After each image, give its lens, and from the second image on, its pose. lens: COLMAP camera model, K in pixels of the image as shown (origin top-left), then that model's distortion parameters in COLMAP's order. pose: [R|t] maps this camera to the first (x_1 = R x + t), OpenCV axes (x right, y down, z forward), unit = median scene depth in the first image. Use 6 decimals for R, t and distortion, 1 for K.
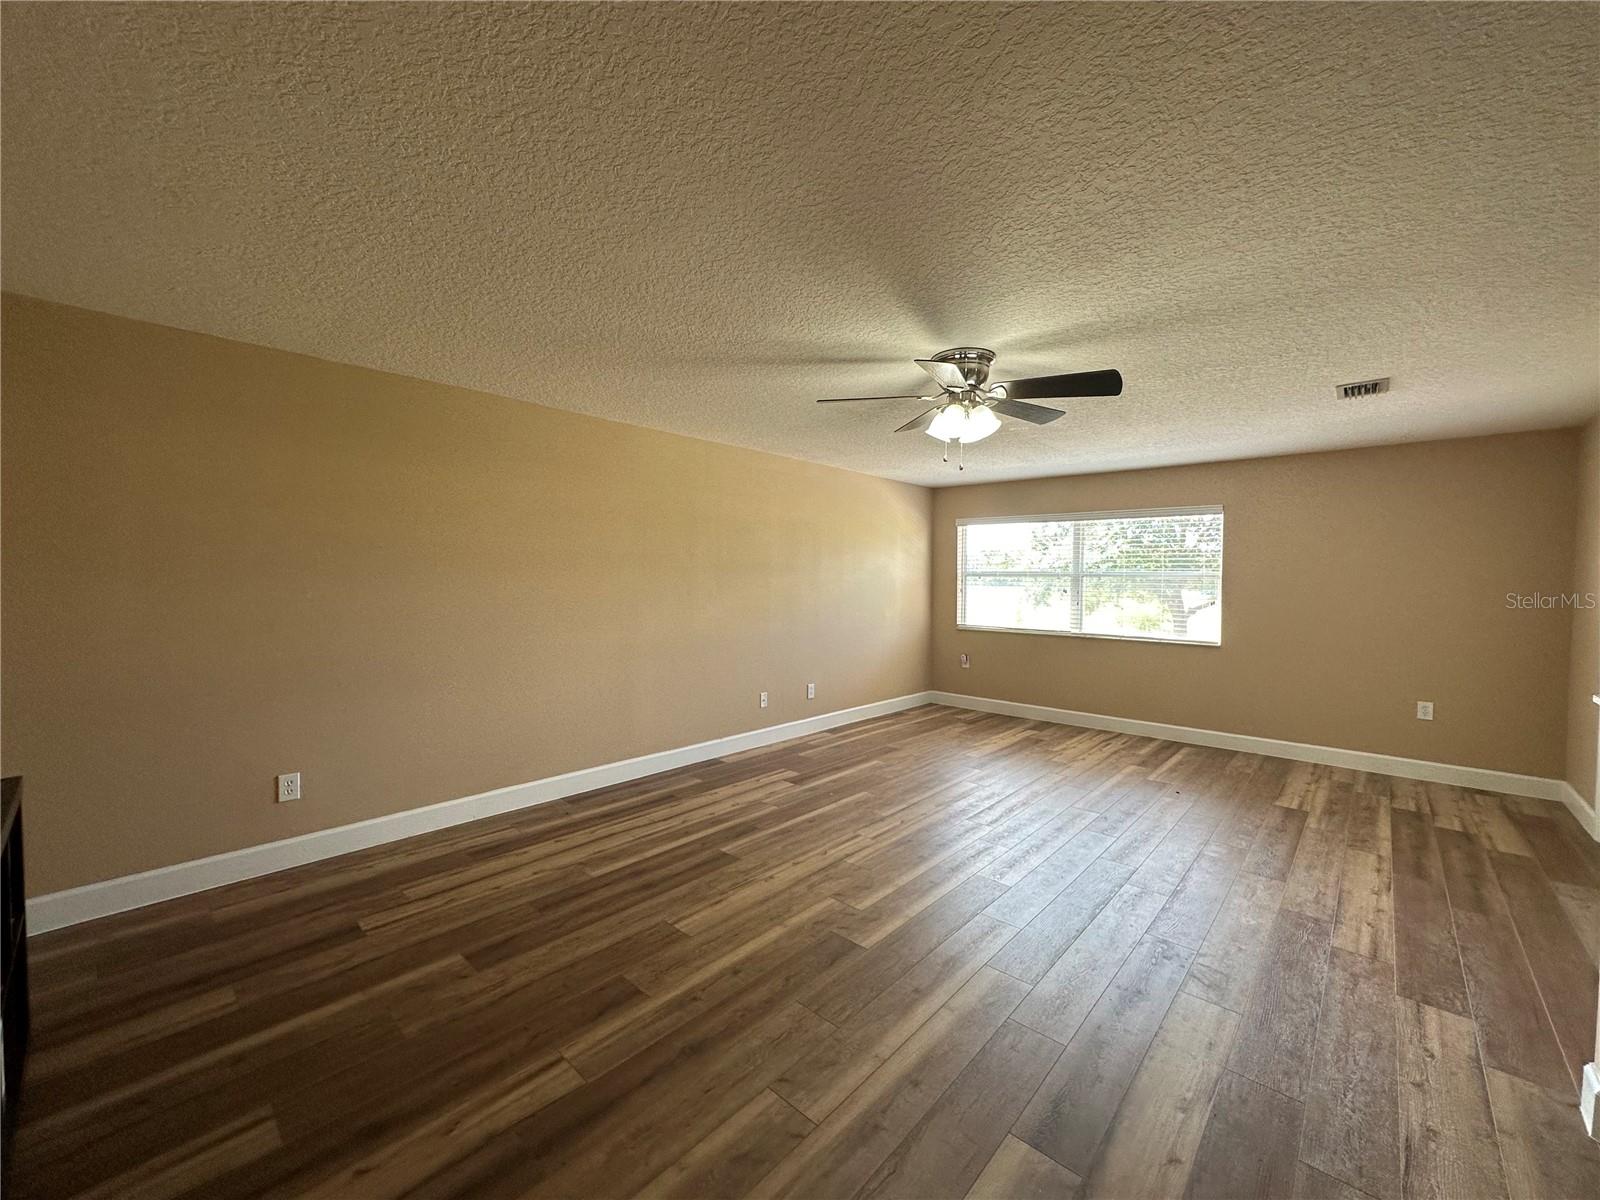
lens RADIAL K [[638.0, 0, 800.7], [0, 638.0, 606.1], [0, 0, 1]] dist [-0.004270, 0.001238]
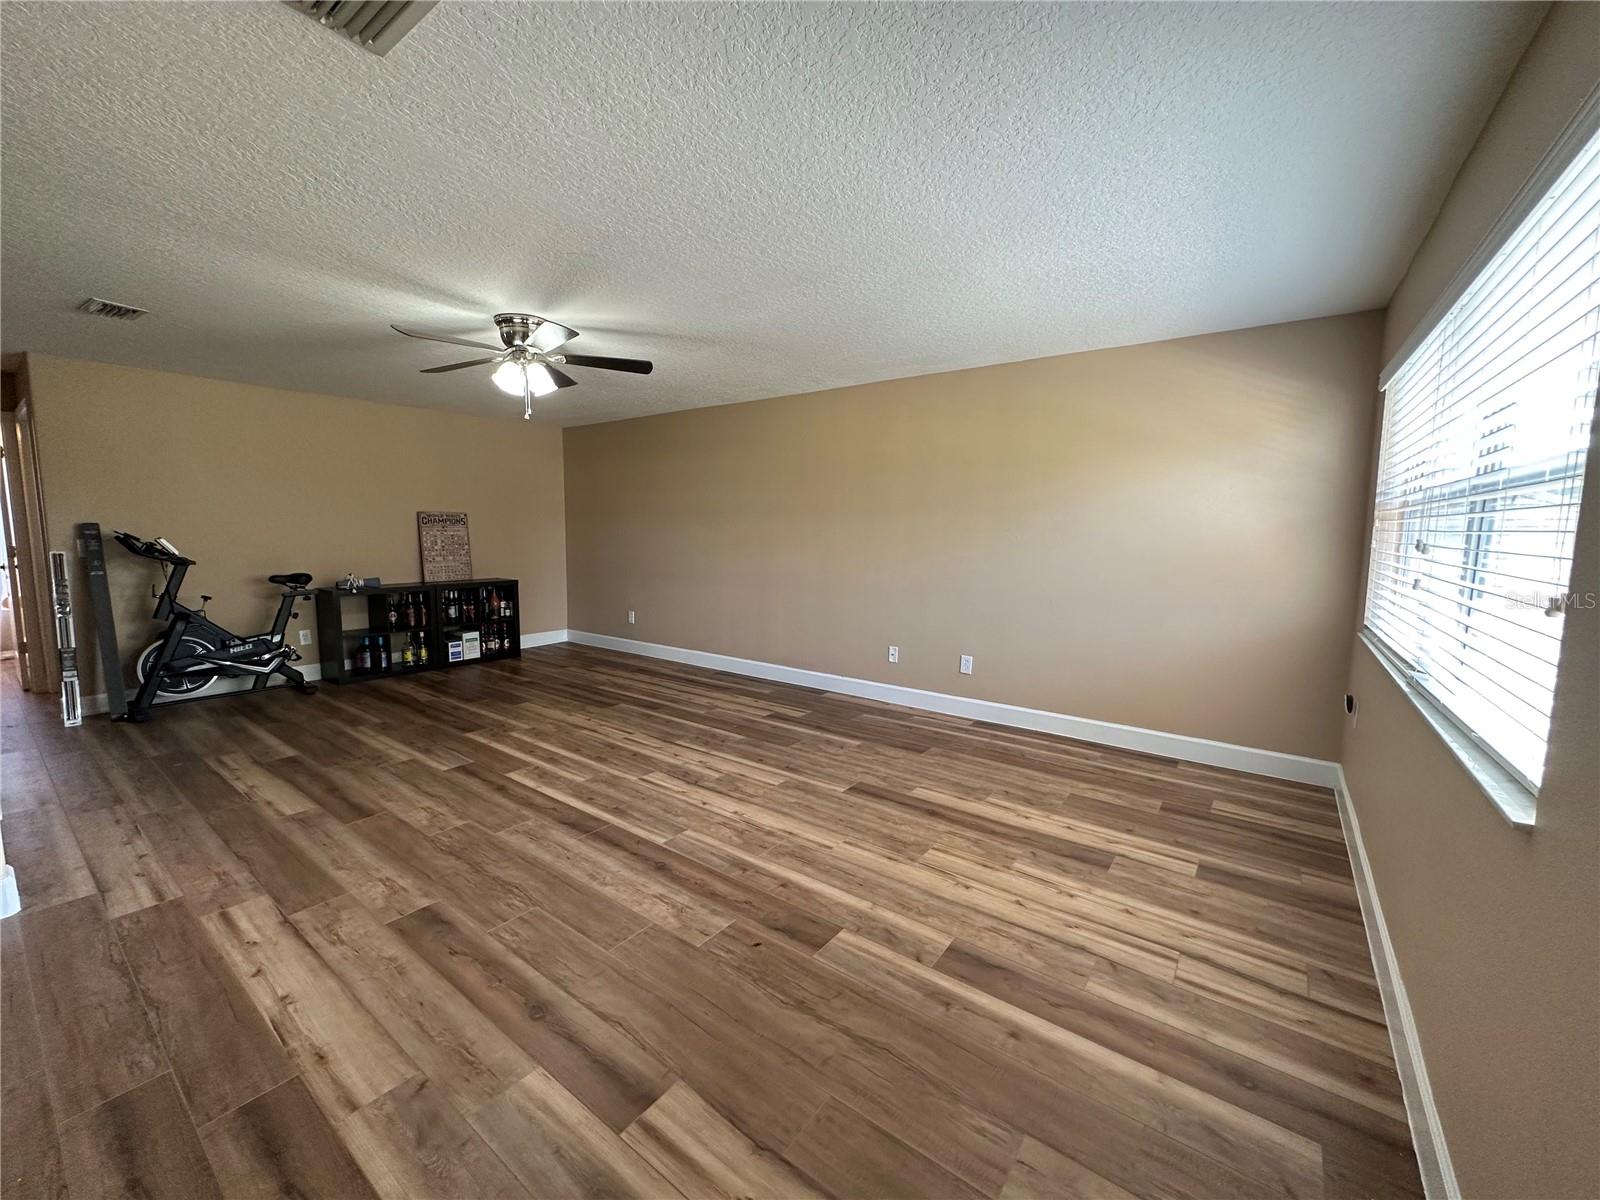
lens RADIAL K [[638.0, 0, 804.5], [0, 638.0, 602.6], [0, 0, 1]] dist [-0.004270, 0.001238]
pose [[0.102609, 0.105074, -0.989157, 1.221372], [-0.052692, 0.993583, 0.100078, -0.017858], [0.993325, 0.041851, 0.107487, 1.134206]]
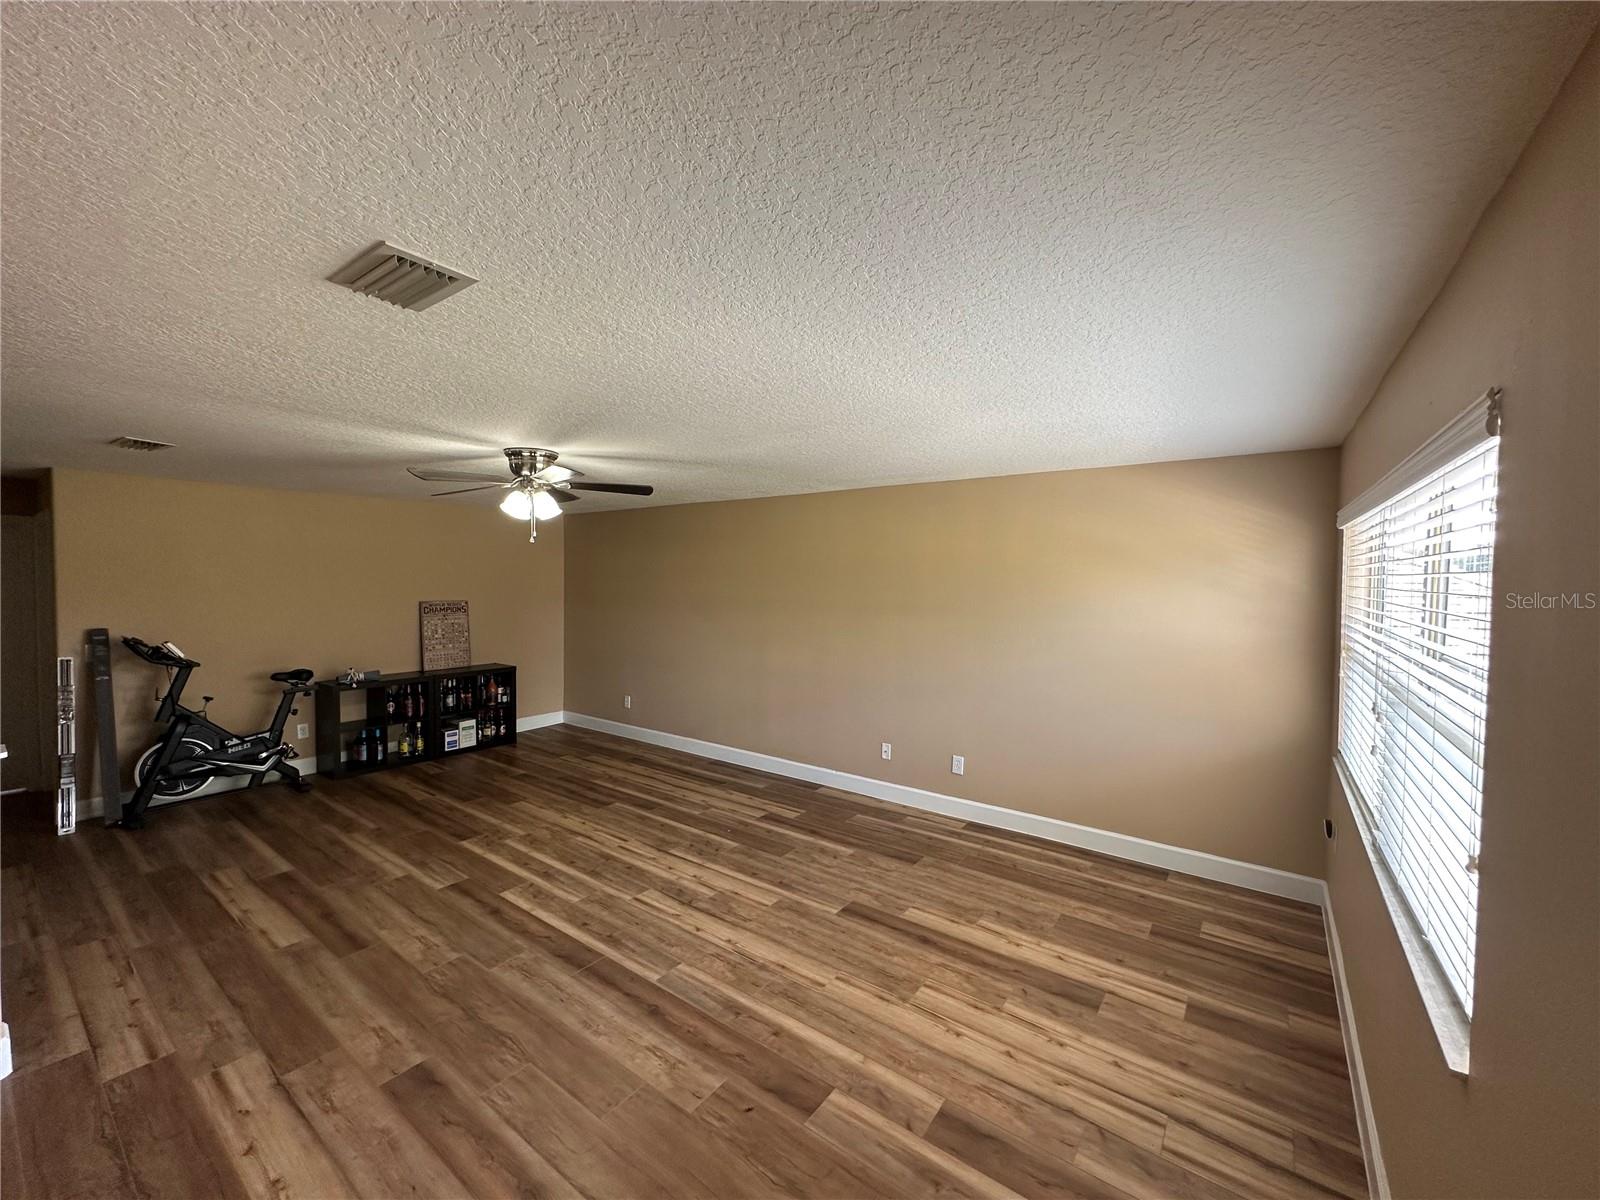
lens RADIAL K [[638.0, 0, 804.7], [0, 638.0, 603.7], [0, 0, 1]] dist [-0.004270, 0.001238]
pose [[0.109205, 0.031140, -0.993531, 1.246183], [-0.051865, 0.998326, 0.025590, -0.126117], [0.992665, 0.048735, 0.110638, 1.130317]]
